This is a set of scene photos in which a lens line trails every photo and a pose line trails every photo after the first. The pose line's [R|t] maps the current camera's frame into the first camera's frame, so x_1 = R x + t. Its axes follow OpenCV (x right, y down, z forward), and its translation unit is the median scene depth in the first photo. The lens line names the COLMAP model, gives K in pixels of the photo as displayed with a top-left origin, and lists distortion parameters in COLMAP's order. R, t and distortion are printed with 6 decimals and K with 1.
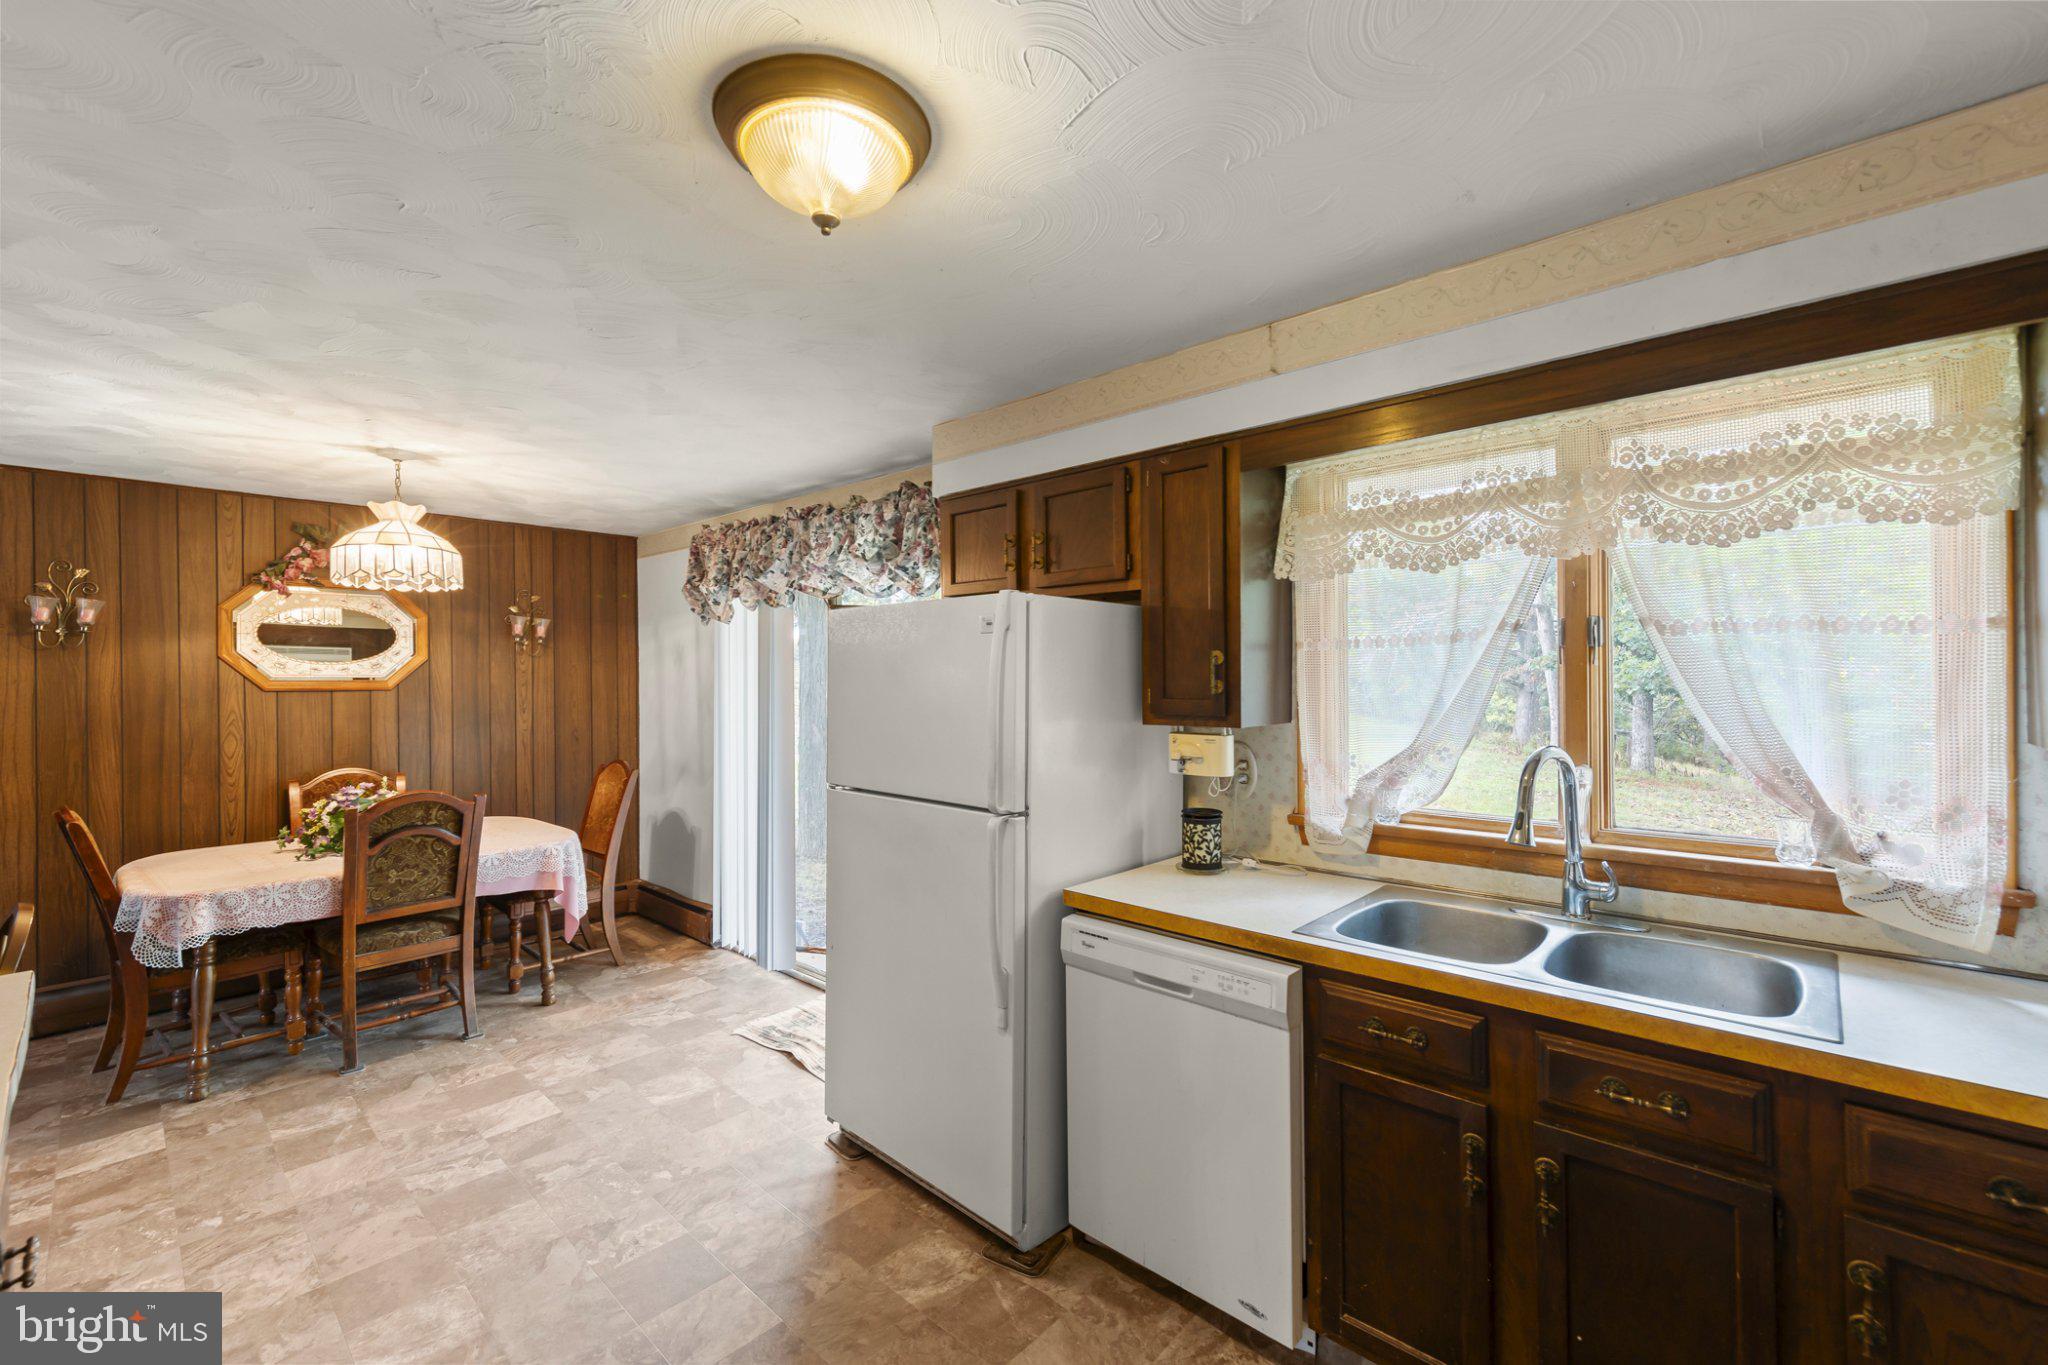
lens RADIAL K [[858.3, 0, 1018.6], [0, 858.3, 695.4], [0, 0, 1]] dist [0.001708, 0.000320]
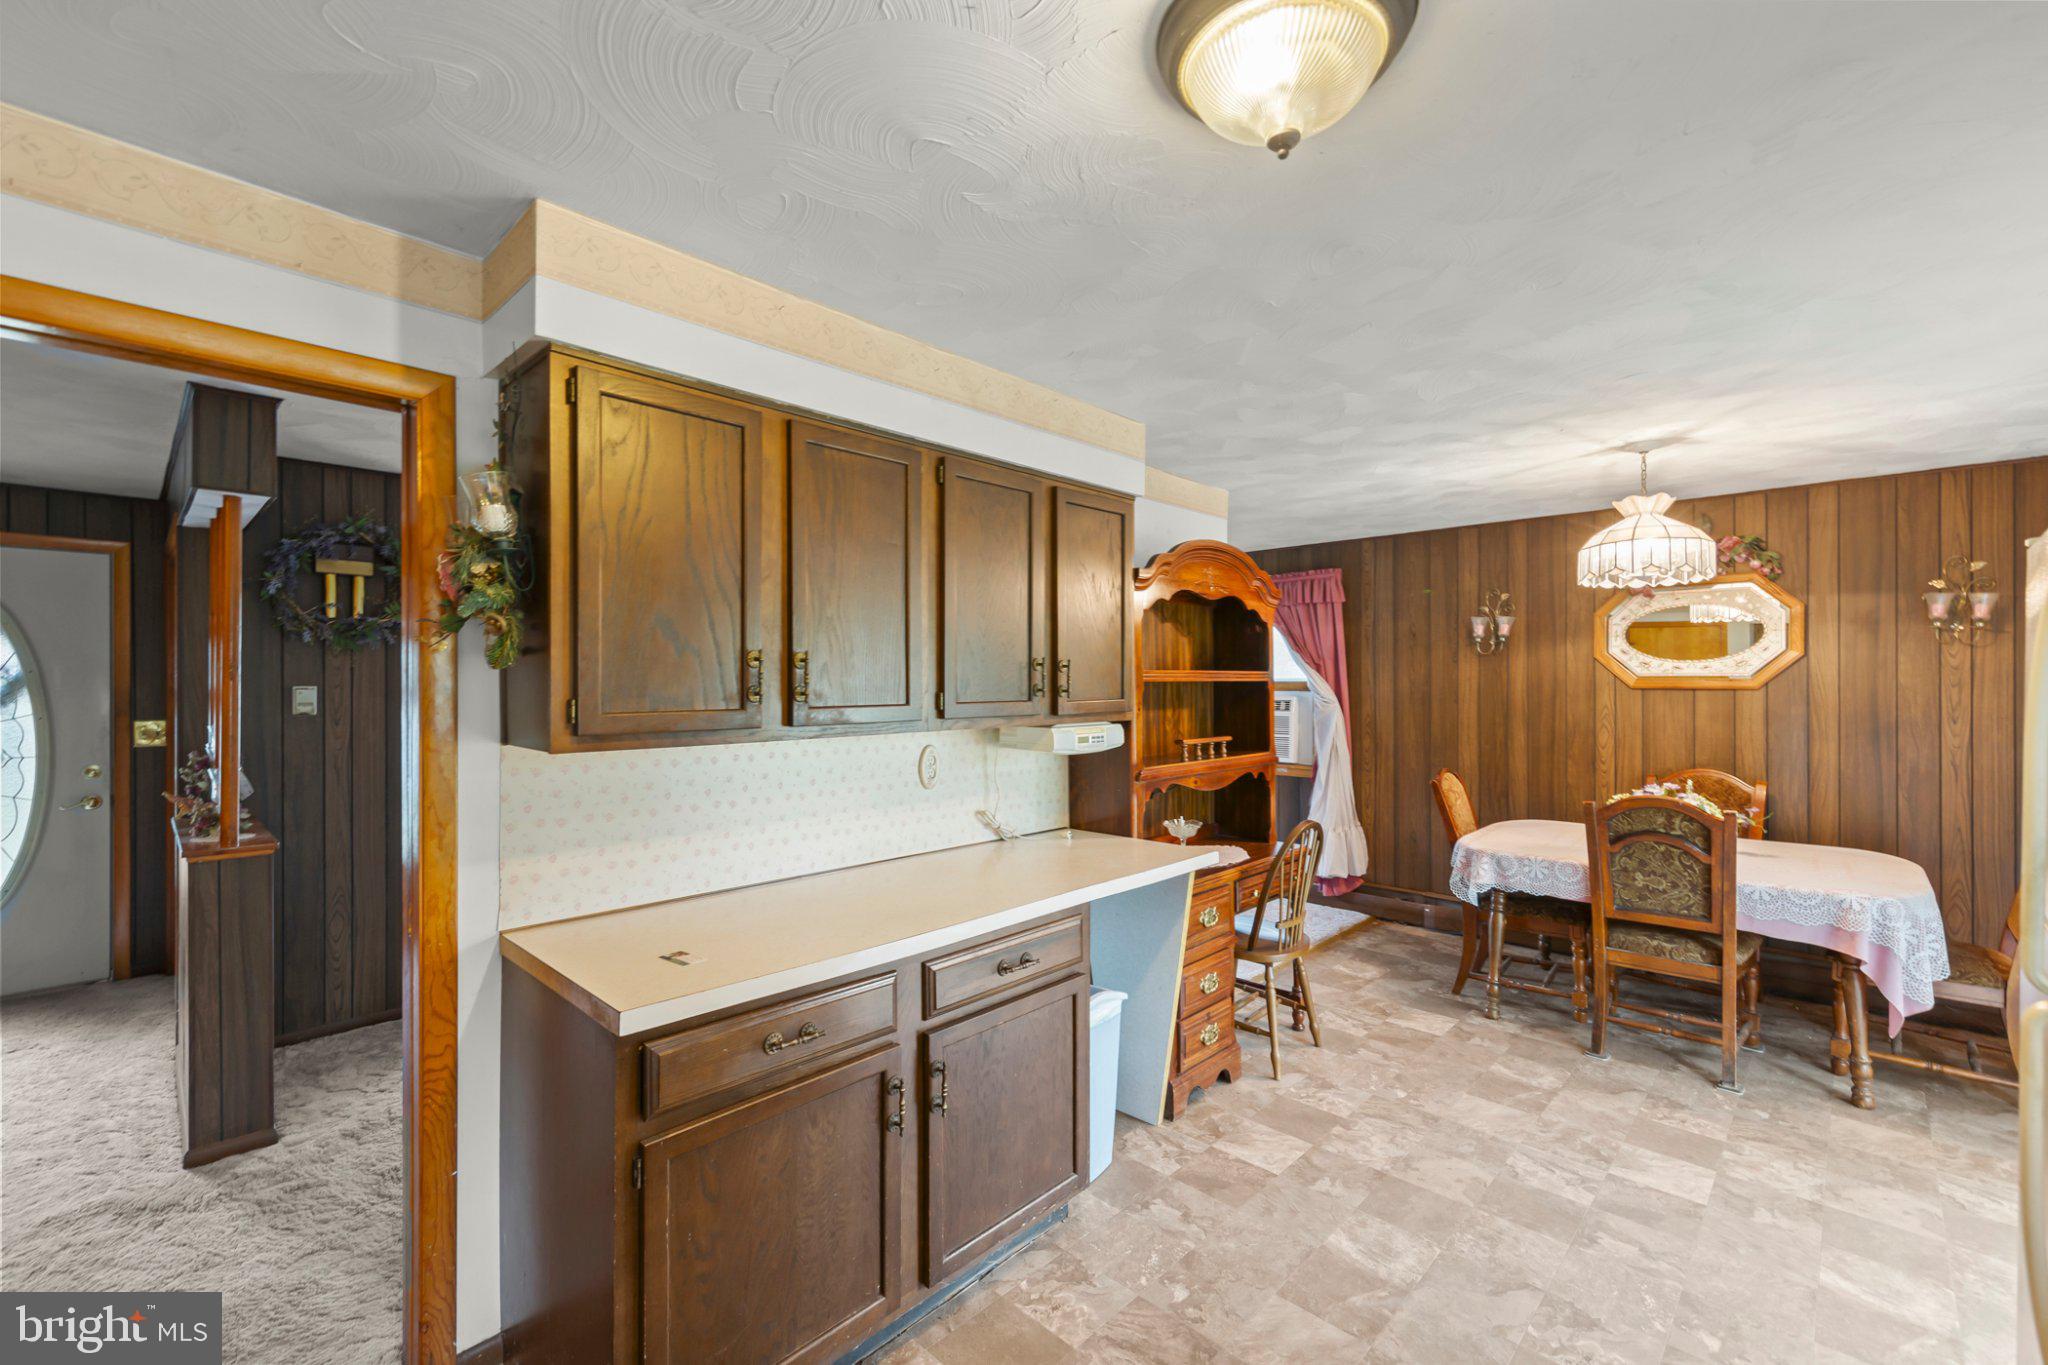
lens RADIAL K [[858.3, 0, 1018.6], [0, 858.3, 695.4], [0, 0, 1]] dist [0.001708, 0.000320]
pose [[-0.026688, 0.022338, -0.999394, 0.256857], [-0.018757, 0.999563, 0.022843, -0.007746], [0.999468, 0.019355, -0.026257, 0.308105]]
